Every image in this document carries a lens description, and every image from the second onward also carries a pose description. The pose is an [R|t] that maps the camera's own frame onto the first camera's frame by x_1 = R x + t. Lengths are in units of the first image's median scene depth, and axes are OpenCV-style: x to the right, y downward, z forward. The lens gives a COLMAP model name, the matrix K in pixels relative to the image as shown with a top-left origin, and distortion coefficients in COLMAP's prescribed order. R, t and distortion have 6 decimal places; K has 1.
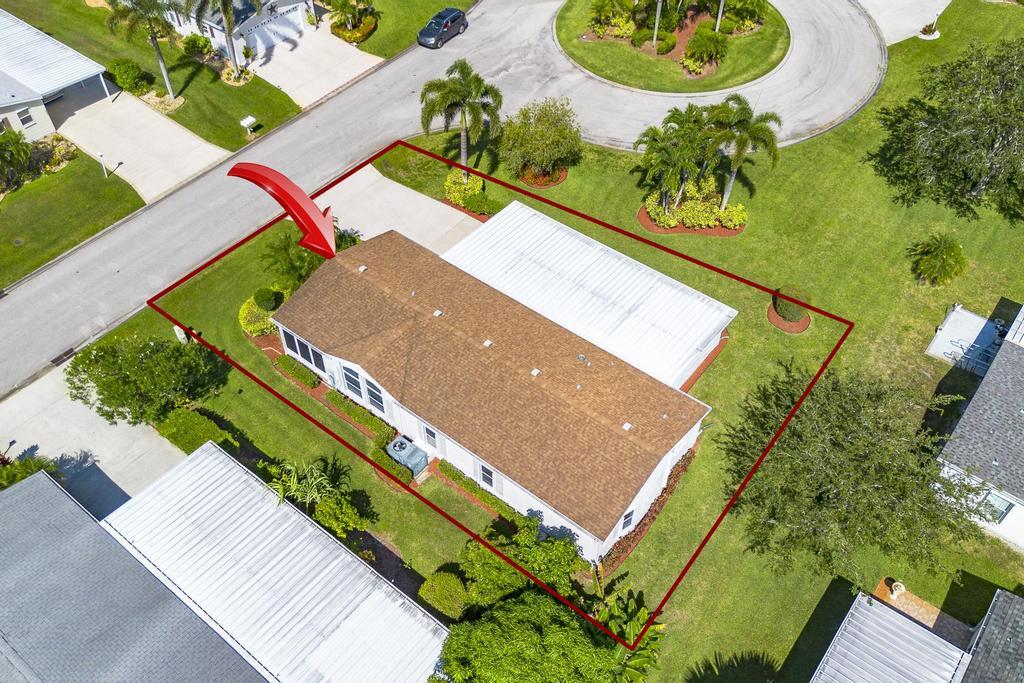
lens RADIAL K [[866.5, 0, 513.3], [0, 866.5, 334.3], [0, 0, 1]] dist [0.049148, -0.037893]
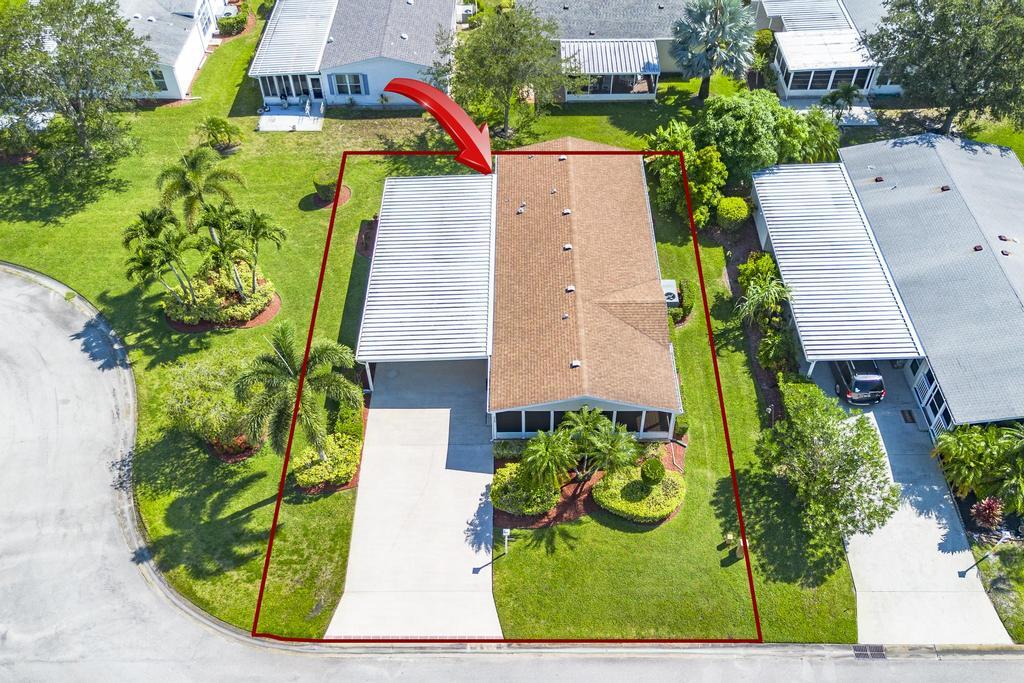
lens RADIAL K [[866.5, 0, 513.7], [0, 866.5, 339.0], [0, 0, 1]] dist [0.049148, -0.037893]
pose [[-0.617214, -0.575964, 0.536016, -0.510551], [0.584557, 0.120309, 0.802383, -0.713258], [-0.526631, 0.808574, 0.262428, 0.660065]]
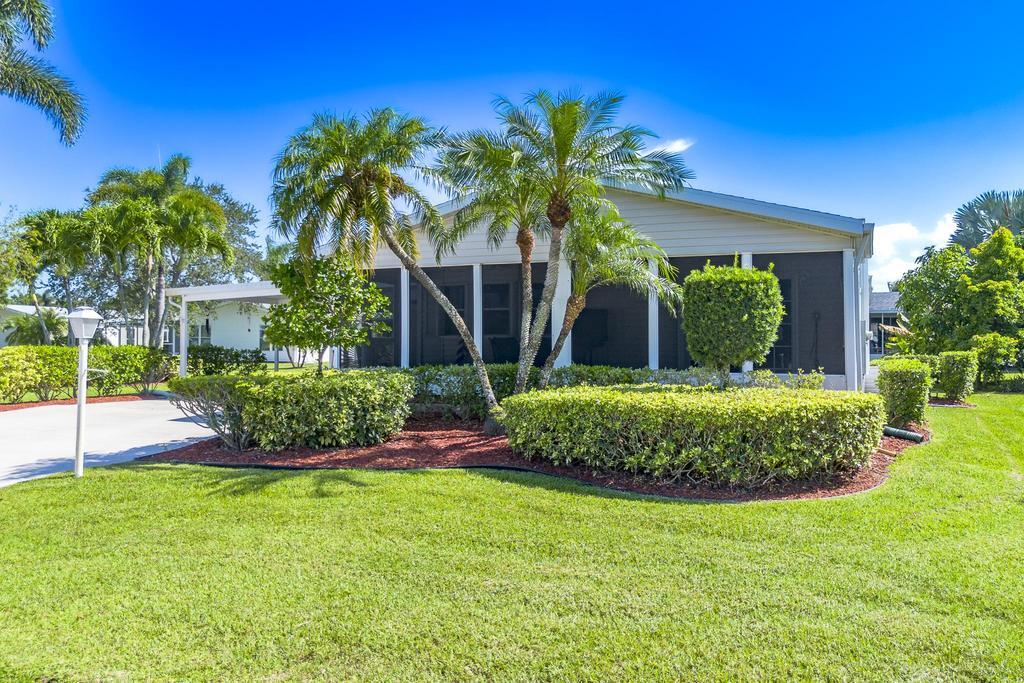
lens RADIAL K [[866.5, 0, 513.3], [0, 866.5, 337.8], [0, 0, 1]] dist [0.049148, -0.037893]
pose [[-0.279113, 0.009706, 0.960209, -0.419380], [0.705285, 0.680674, 0.198131, -0.102464], [-0.651667, 0.732522, -0.196830, 0.955953]]
